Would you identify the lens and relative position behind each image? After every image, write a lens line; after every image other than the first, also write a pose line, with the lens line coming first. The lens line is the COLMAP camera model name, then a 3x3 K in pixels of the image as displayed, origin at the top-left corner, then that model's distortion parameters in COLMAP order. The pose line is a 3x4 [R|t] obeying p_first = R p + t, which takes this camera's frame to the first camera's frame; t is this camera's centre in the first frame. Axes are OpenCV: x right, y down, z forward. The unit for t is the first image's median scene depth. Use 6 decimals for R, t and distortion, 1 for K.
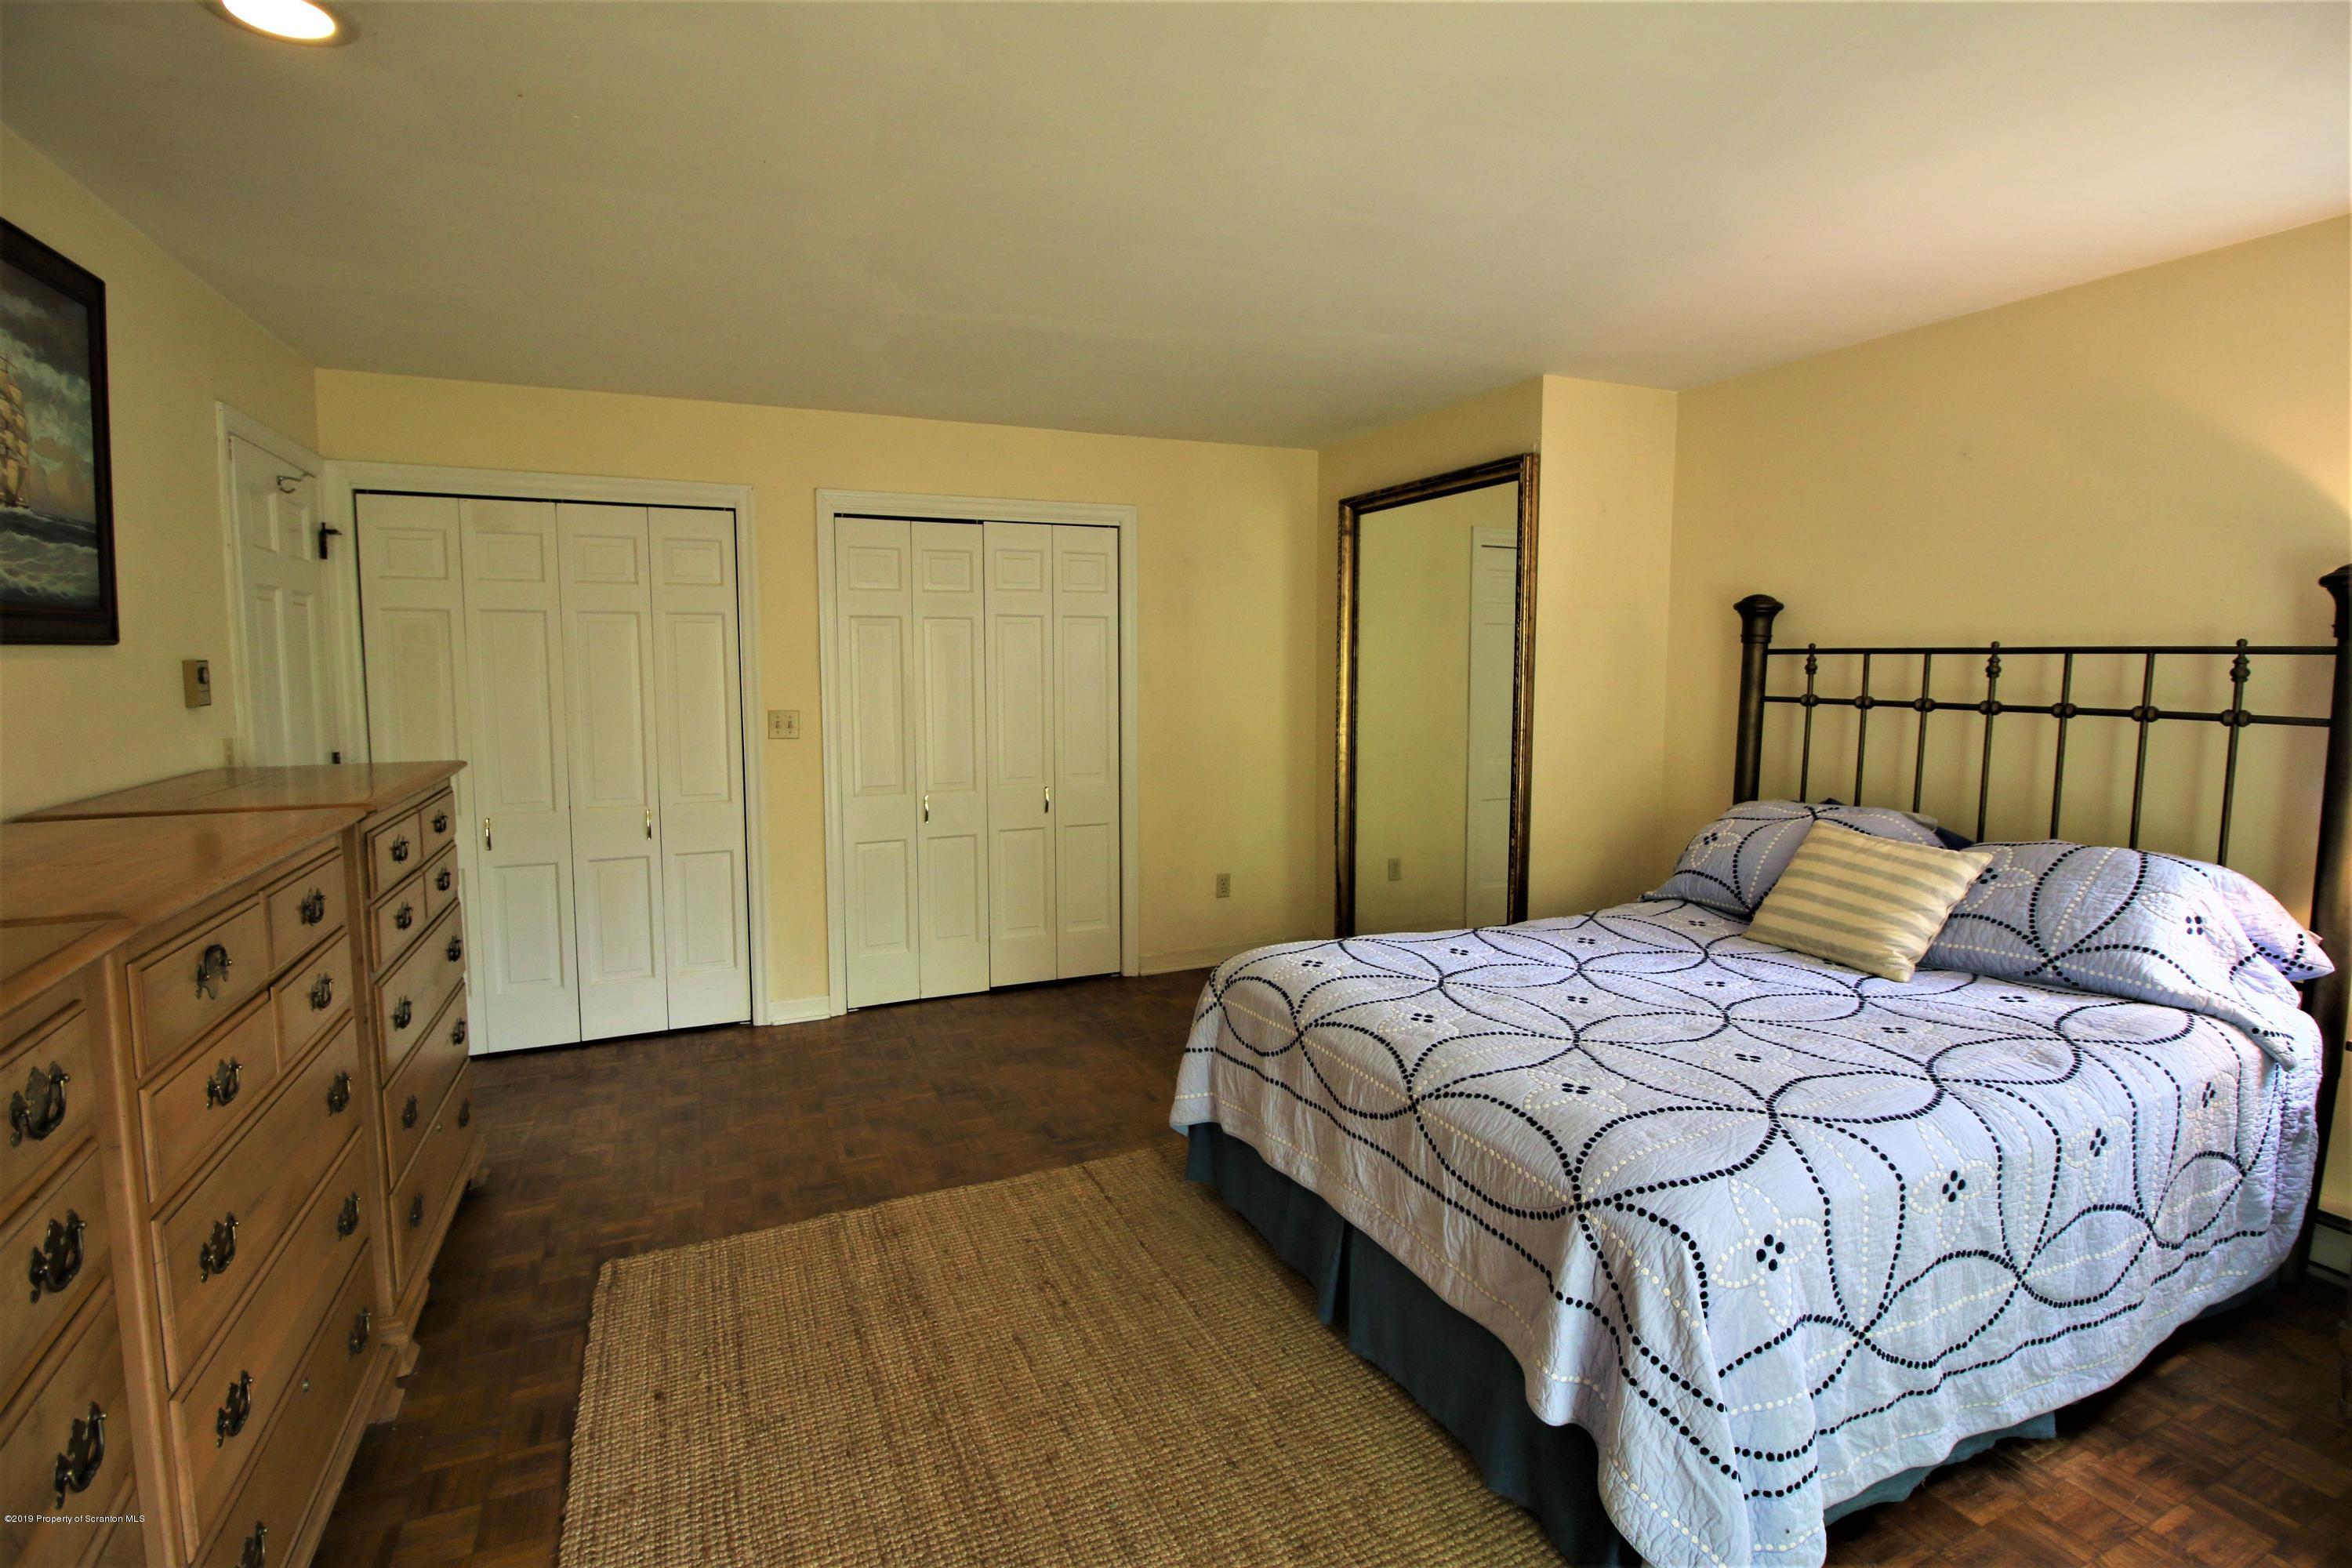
lens RADIAL K [[1076.0, 0, 1171.0], [0, 1076.0, 764.0], [0, 0, 1]] dist [-0.006602, -0.009850]
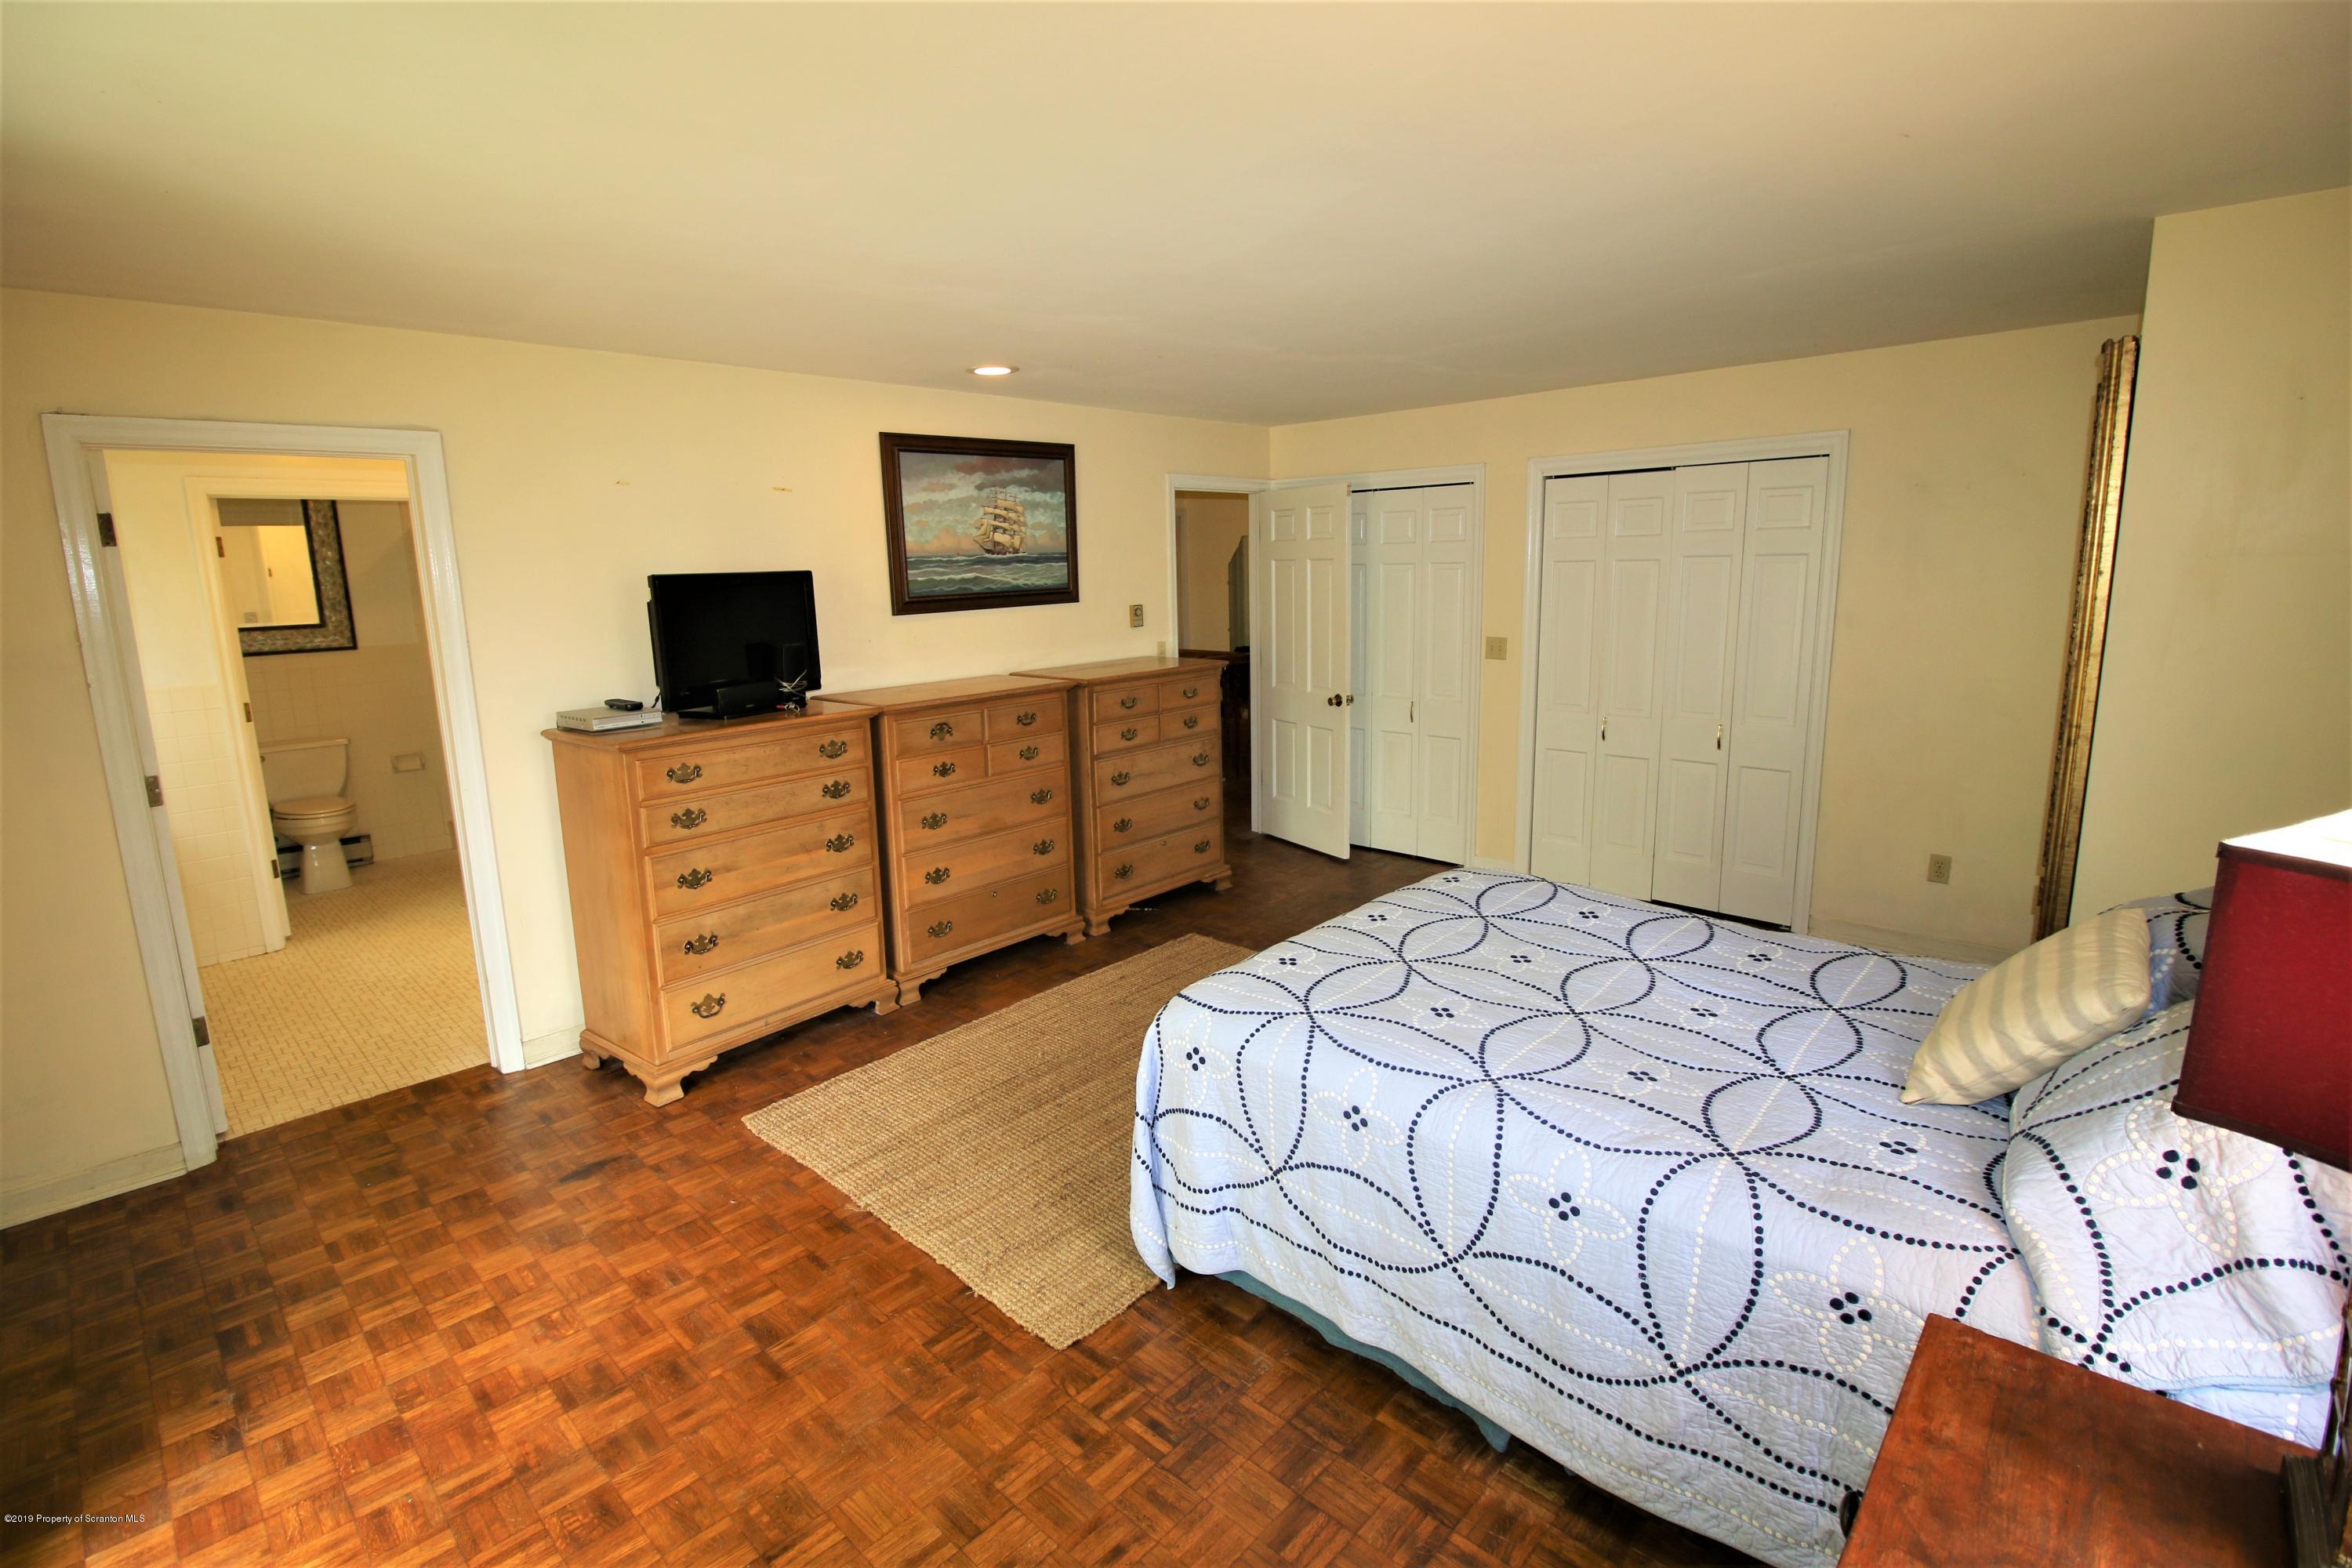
lens RADIAL K [[1076.0, 0, 1175.6], [0, 1076.0, 781.4], [0, 0, 1]] dist [-0.006602, -0.009850]
pose [[0.383672, 0.177374, -0.906275, 1.276332], [-0.062948, 0.984121, 0.165961, -0.127133], [0.921321, -0.006627, 0.388745, 0.258454]]
